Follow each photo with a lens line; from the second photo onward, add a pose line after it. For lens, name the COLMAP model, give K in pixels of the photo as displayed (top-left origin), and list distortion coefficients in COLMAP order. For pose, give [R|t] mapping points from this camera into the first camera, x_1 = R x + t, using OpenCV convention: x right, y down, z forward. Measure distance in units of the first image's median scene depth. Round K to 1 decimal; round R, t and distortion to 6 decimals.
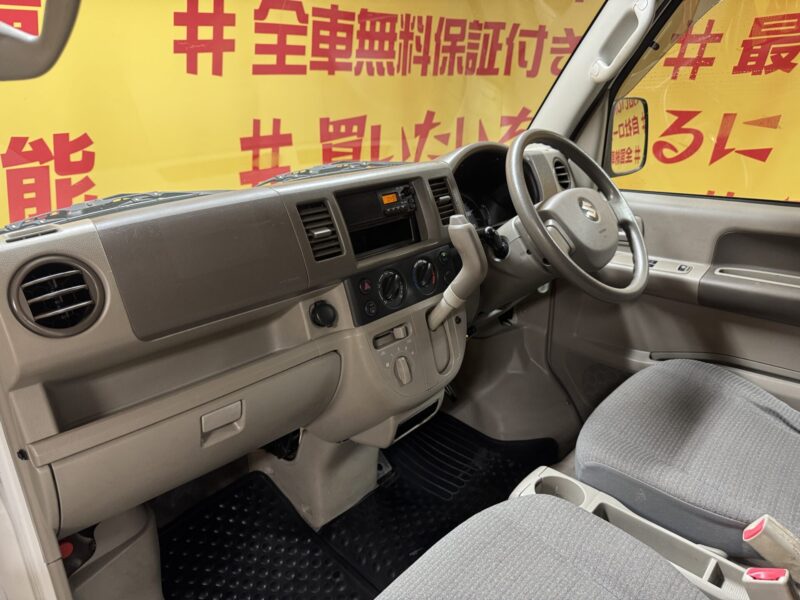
lens RADIAL K [[565.7, 0, 410.4], [0, 565.7, 301.8], [0, 0, 1]] dist [0.049365, -0.066617]
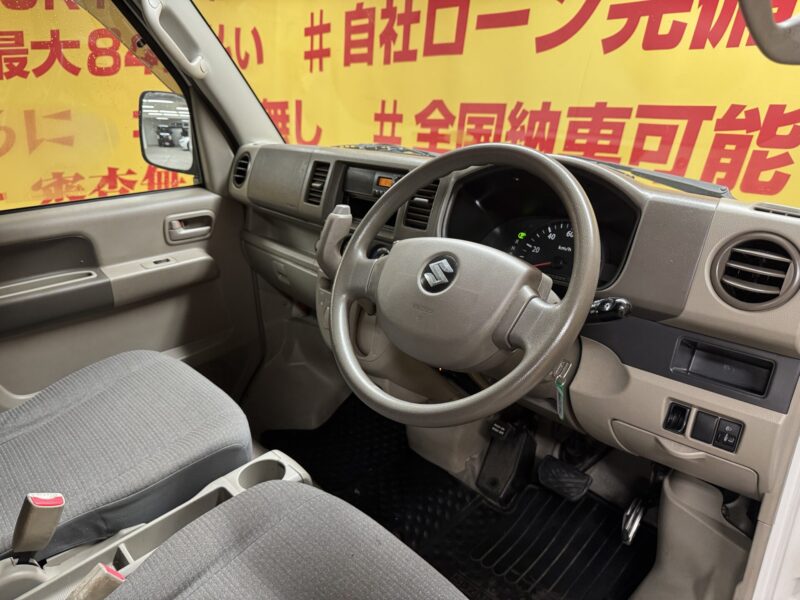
lens RADIAL K [[565.4, 0, 409.0], [0, 565.4, 300.7], [0, 0, 1]] dist [0.052177, -0.071407]
pose [[-0.099564, 0.381513, -0.918986, 0.346585], [-0.316518, 0.863459, 0.392753, -0.142030], [0.943347, 0.329979, 0.034786, 0.364996]]
